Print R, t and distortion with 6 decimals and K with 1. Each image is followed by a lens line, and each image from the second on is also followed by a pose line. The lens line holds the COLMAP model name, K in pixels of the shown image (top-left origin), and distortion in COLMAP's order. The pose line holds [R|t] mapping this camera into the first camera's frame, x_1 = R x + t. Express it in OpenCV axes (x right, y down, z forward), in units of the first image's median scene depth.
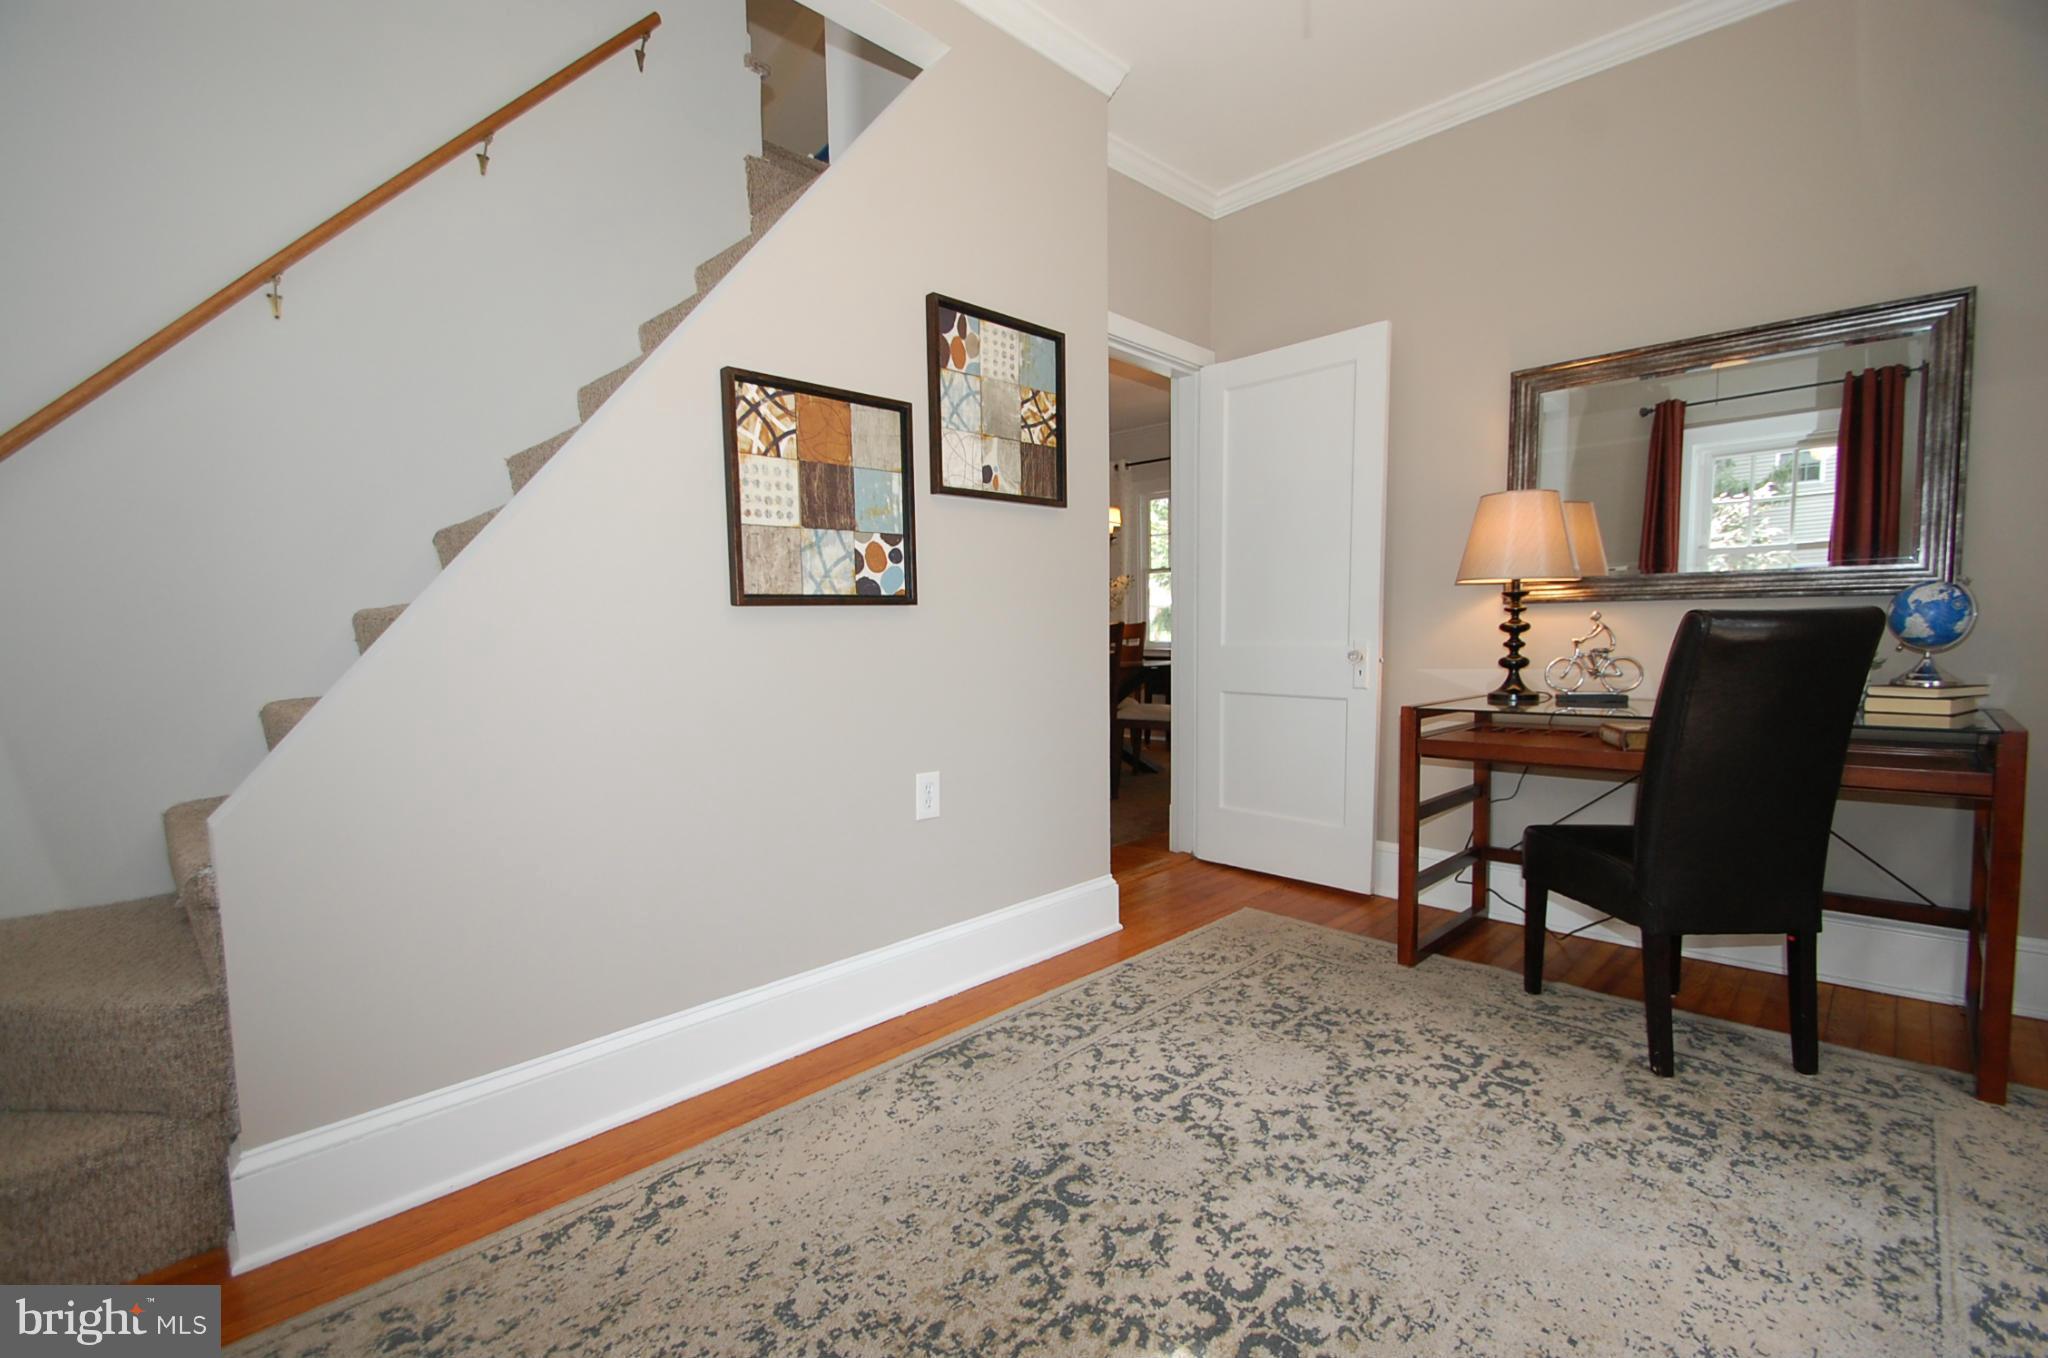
lens RADIAL K [[890.5, 0, 1000.6], [0, 890.5, 688.9], [0, 0, 1]] dist [0.014639, -0.017201]
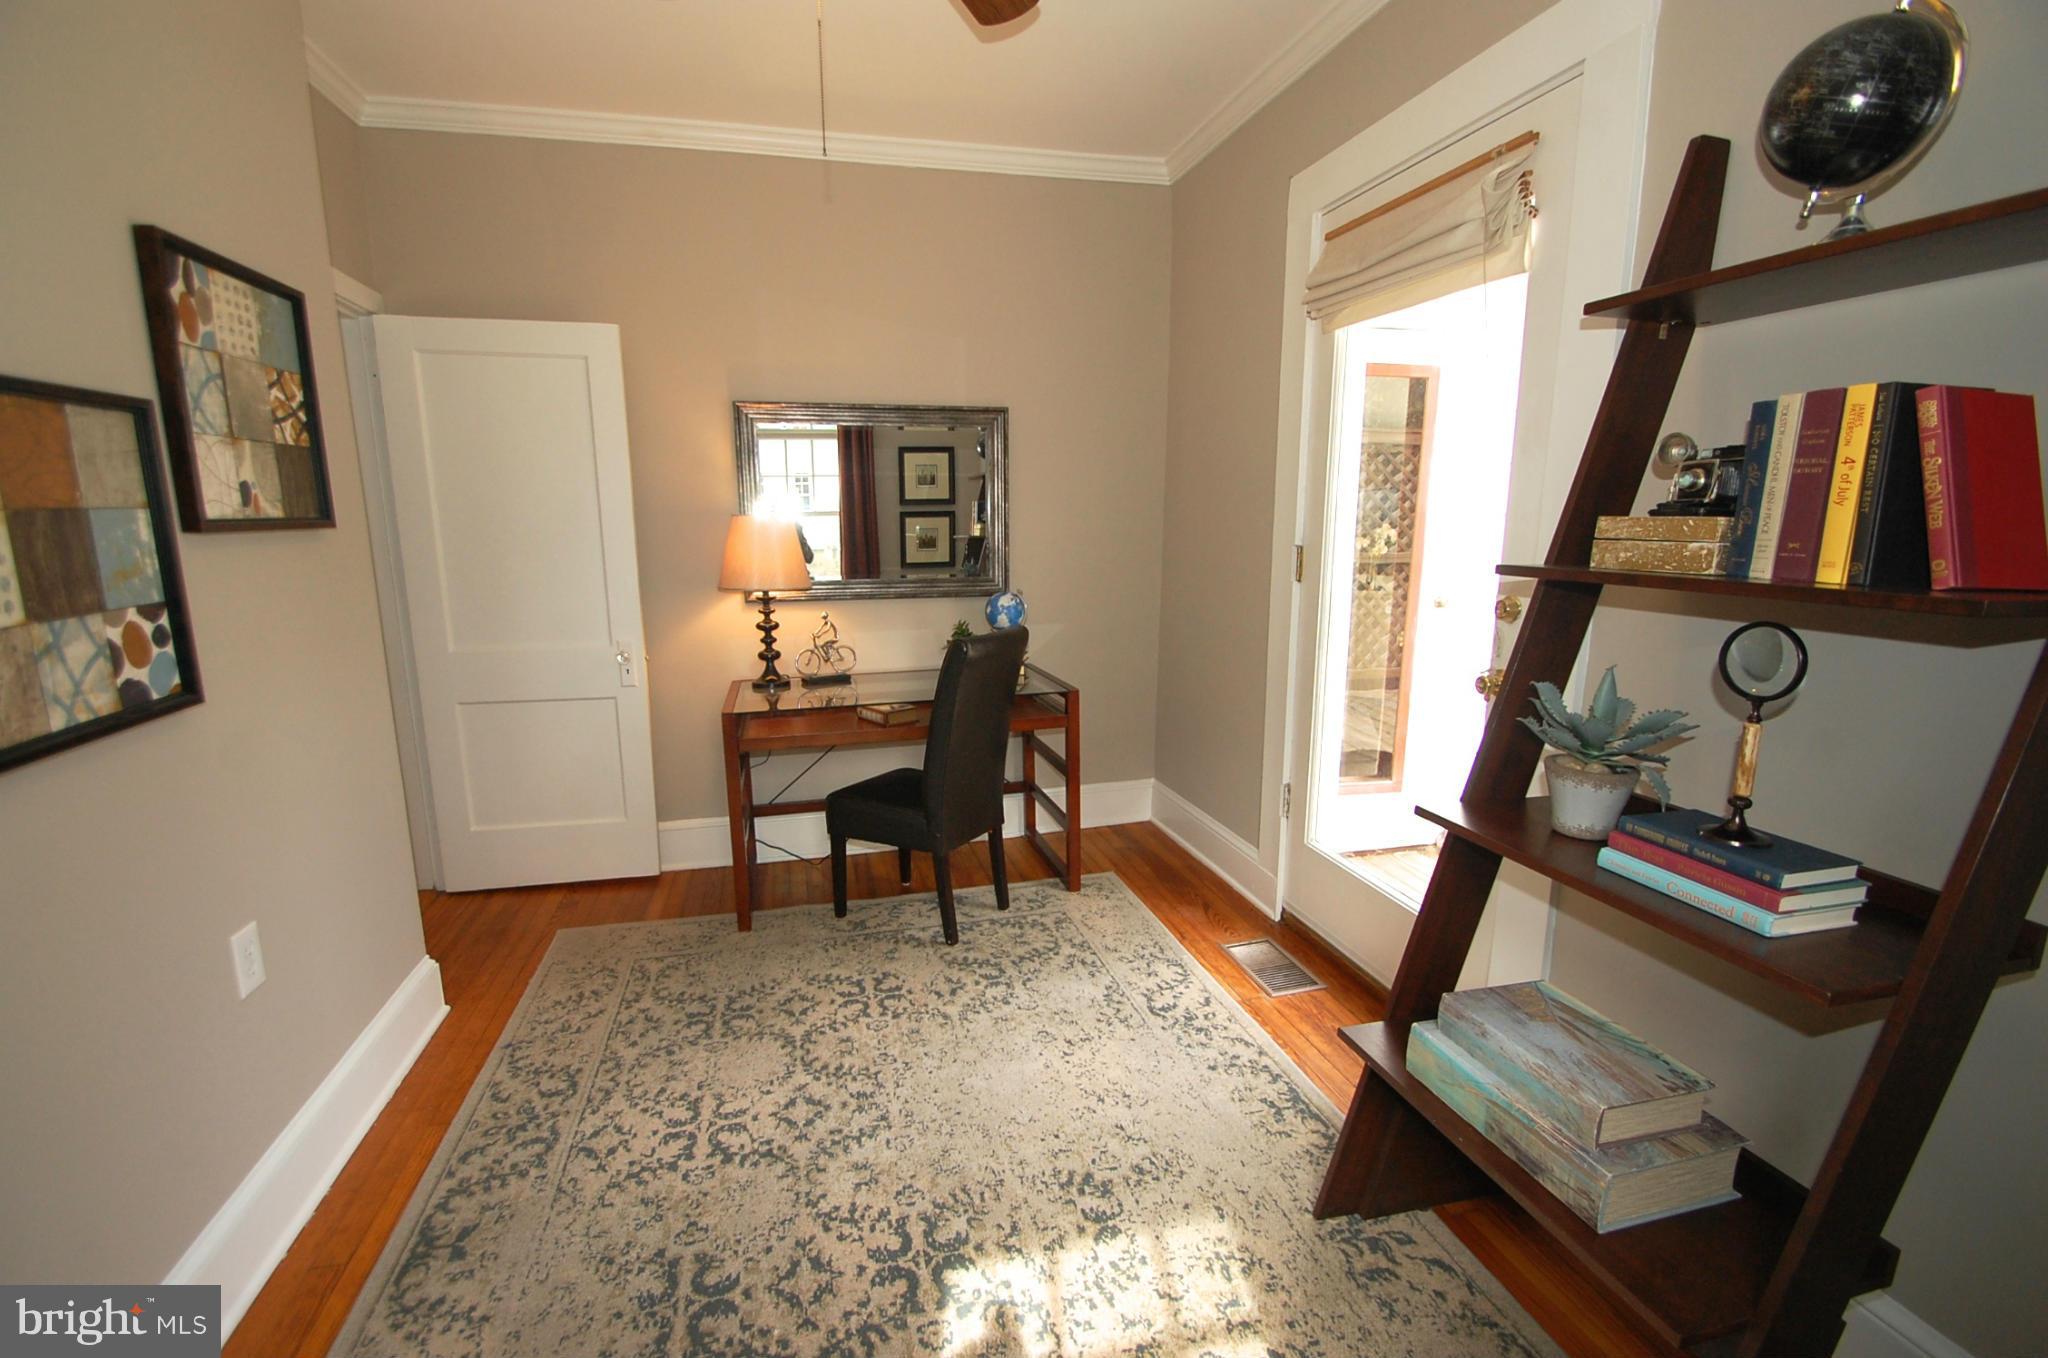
lens RADIAL K [[890.5, 0, 1000.6], [0, 890.5, 688.9], [0, 0, 1]] dist [0.014639, -0.017201]
pose [[0.520105, -0.147854, 0.841207, -0.407357], [0.061099, 0.988820, 0.136023, -0.187303], [-0.851914, -0.019350, 0.523324, 0.150168]]
